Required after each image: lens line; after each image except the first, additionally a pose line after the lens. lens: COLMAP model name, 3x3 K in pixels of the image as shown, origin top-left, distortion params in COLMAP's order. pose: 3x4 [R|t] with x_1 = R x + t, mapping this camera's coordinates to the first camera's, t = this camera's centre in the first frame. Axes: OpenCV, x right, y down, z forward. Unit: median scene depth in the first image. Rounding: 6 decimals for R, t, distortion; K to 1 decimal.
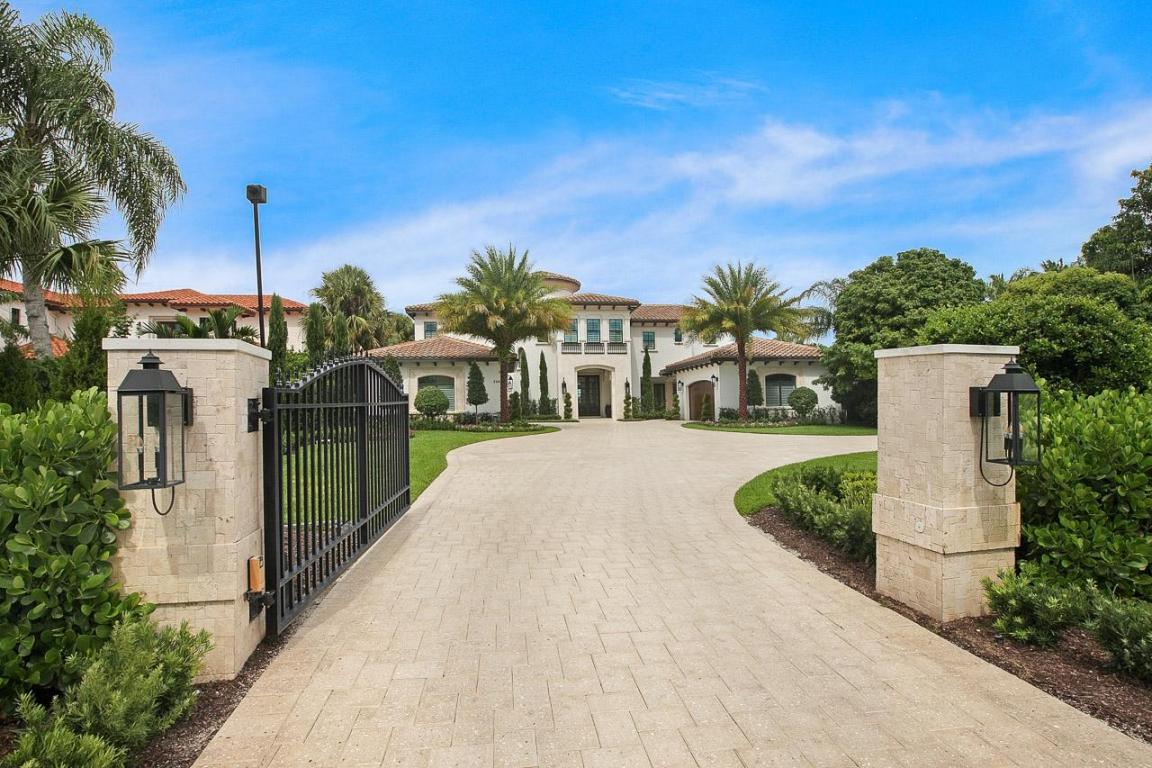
lens RADIAL K [[421.8, 0, 576.0], [0, 421.8, 384.0], [0, 0, 1]] dist [0.000444, -0.000005]
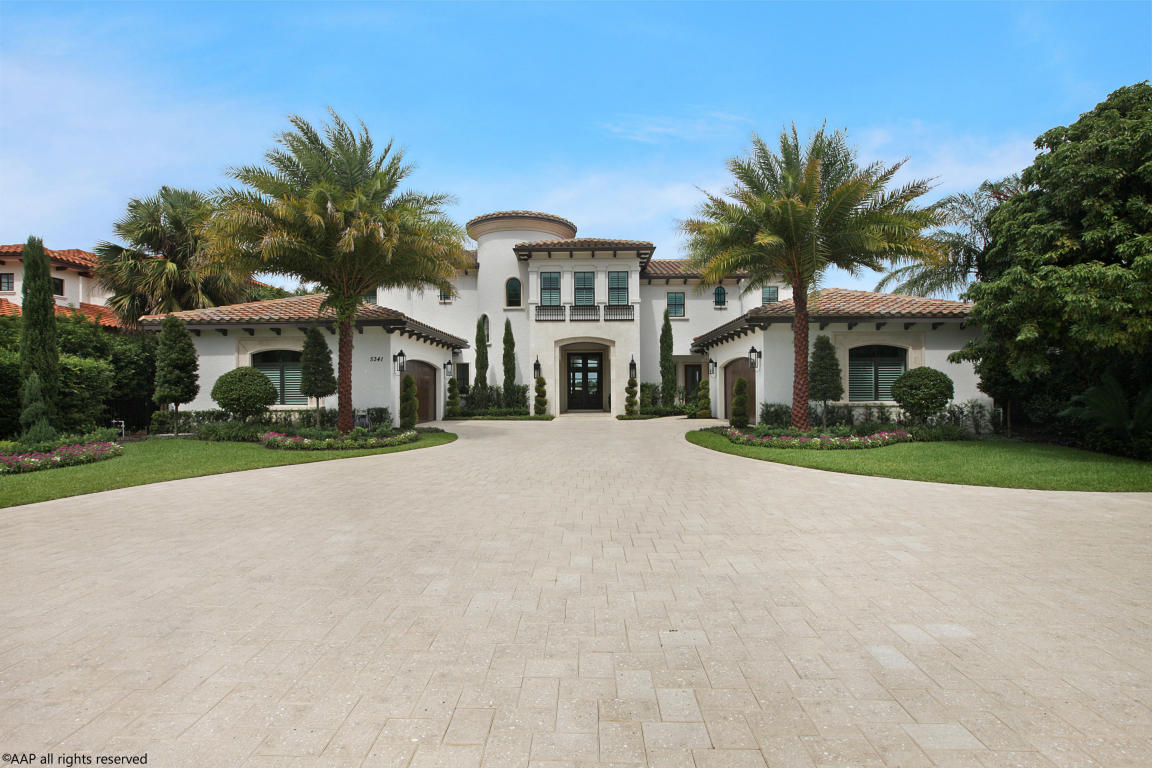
lens RADIAL K [[421.8, 0, 576.0], [0, 421.8, 384.0], [0, 0, 1]] dist [0.000444, -0.000005]
pose [[0.986557, 0.005438, -0.163328, 0.152153], [0.000895, 0.999251, 0.038676, 0.005467], [0.163416, -0.038302, 0.985813, 0.320349]]
